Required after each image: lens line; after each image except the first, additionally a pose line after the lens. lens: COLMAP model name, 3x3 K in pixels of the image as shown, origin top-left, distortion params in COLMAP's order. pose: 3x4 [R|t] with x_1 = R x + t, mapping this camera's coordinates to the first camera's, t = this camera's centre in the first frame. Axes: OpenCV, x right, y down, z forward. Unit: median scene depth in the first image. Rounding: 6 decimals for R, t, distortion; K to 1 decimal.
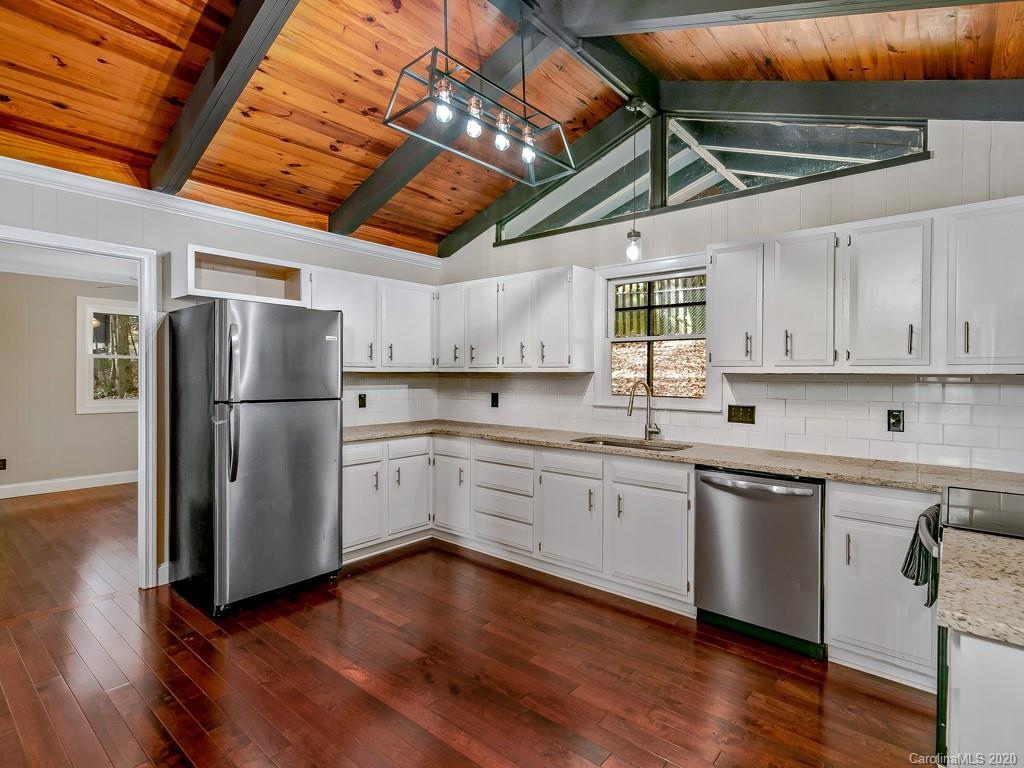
lens RADIAL K [[519.8, 0, 512.3], [0, 519.8, 377.5], [0, 0, 1]] dist [0.014730, -0.001078]
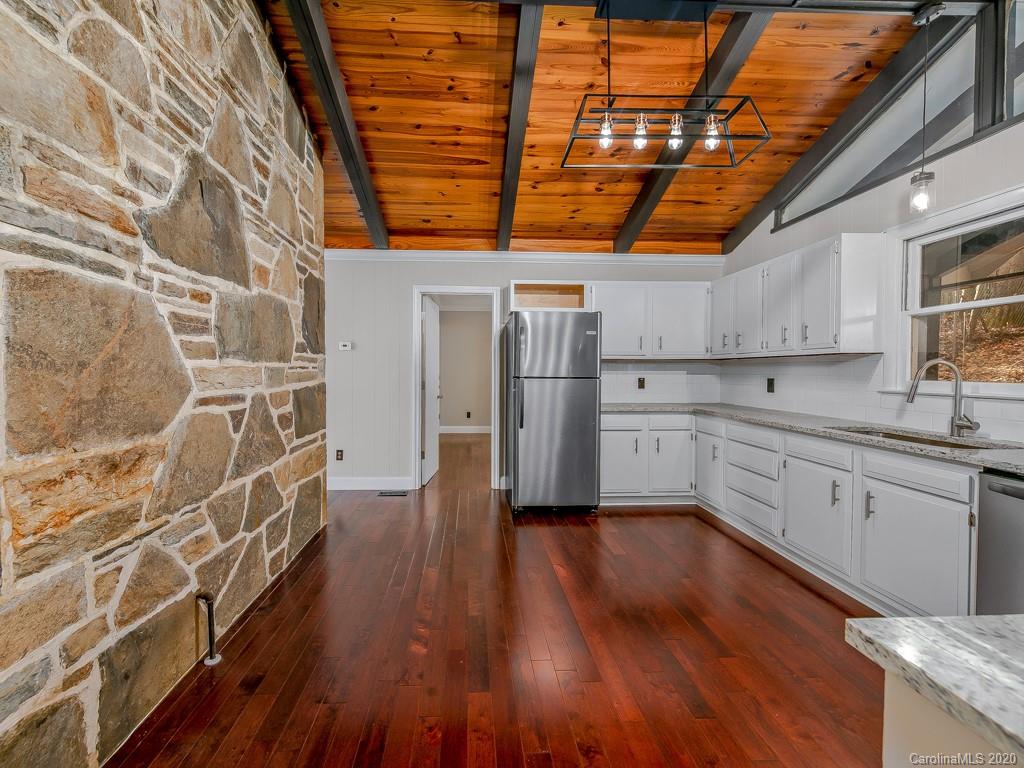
lens RADIAL K [[422.0, 0, 506.1], [0, 422.0, 380.8], [0, 0, 1]] dist [0.000837, -0.001141]
pose [[0.689783, 0.010690, -0.723937, 0.253500], [-0.001575, 0.999911, 0.013264, 0.030260], [0.724014, -0.008009, 0.689739, 0.078843]]
